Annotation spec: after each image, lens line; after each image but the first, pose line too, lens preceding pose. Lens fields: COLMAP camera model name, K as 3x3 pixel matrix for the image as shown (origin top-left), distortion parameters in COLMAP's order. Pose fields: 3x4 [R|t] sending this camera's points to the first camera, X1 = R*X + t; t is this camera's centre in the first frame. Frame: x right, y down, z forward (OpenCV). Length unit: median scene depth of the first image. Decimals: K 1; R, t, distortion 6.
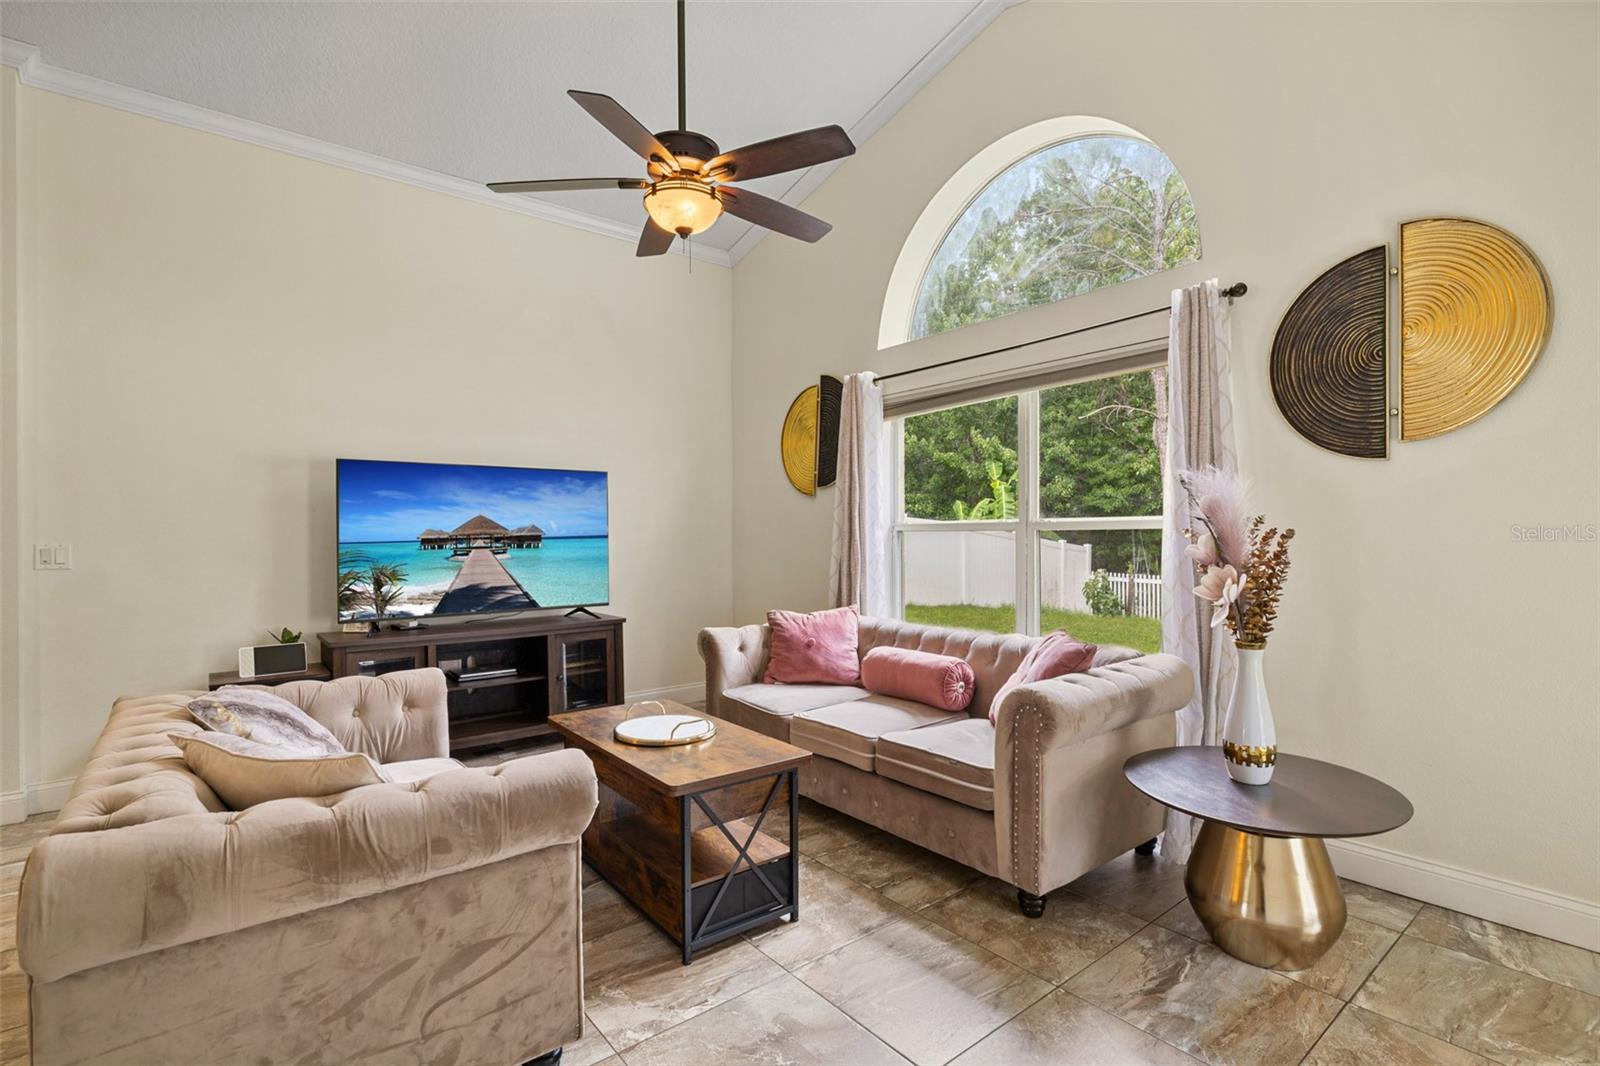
lens RADIAL K [[736.8, 0, 809.6], [0, 736.8, 541.8], [0, 0, 1]] dist [-0.011995, 0.002629]
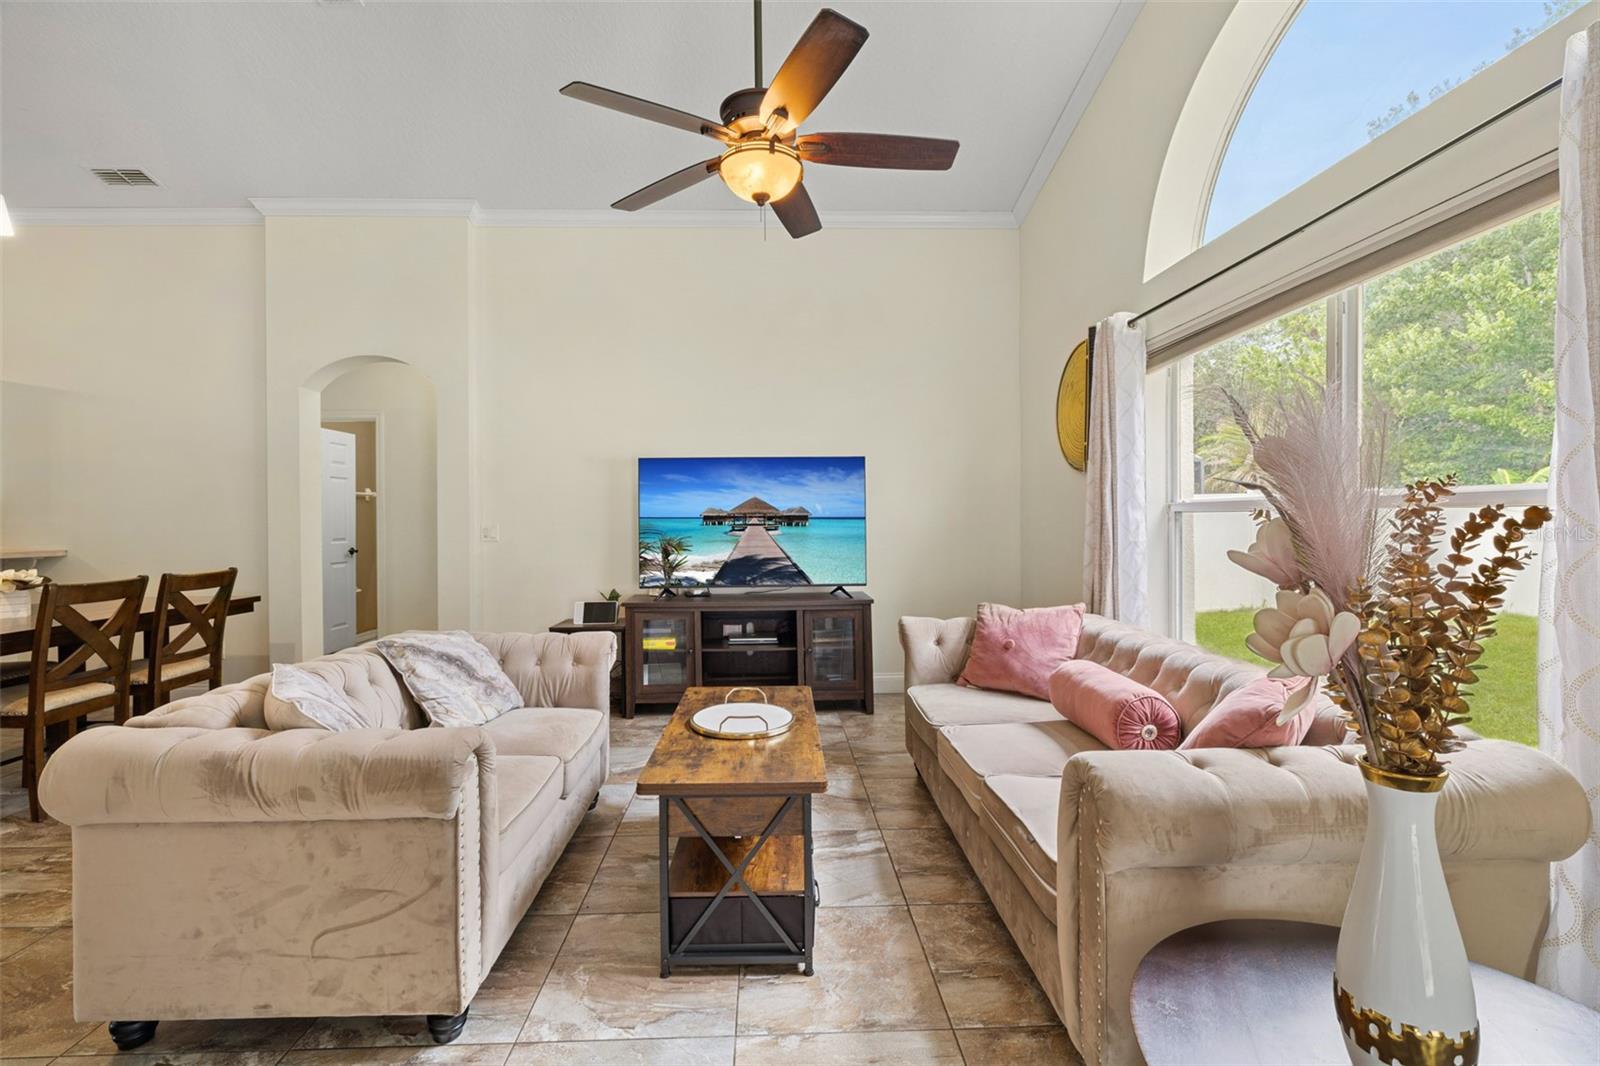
lens RADIAL K [[685.7, 0, 793.2], [0, 685.7, 524.7], [0, 0, 1]] dist [0.000340, 0.001313]
pose [[0.800114, 0.006921, -0.599808, 0.416662], [-0.004112, 0.999973, 0.006053, -0.006261], [0.599833, -0.002376, 0.800121, 0.343504]]
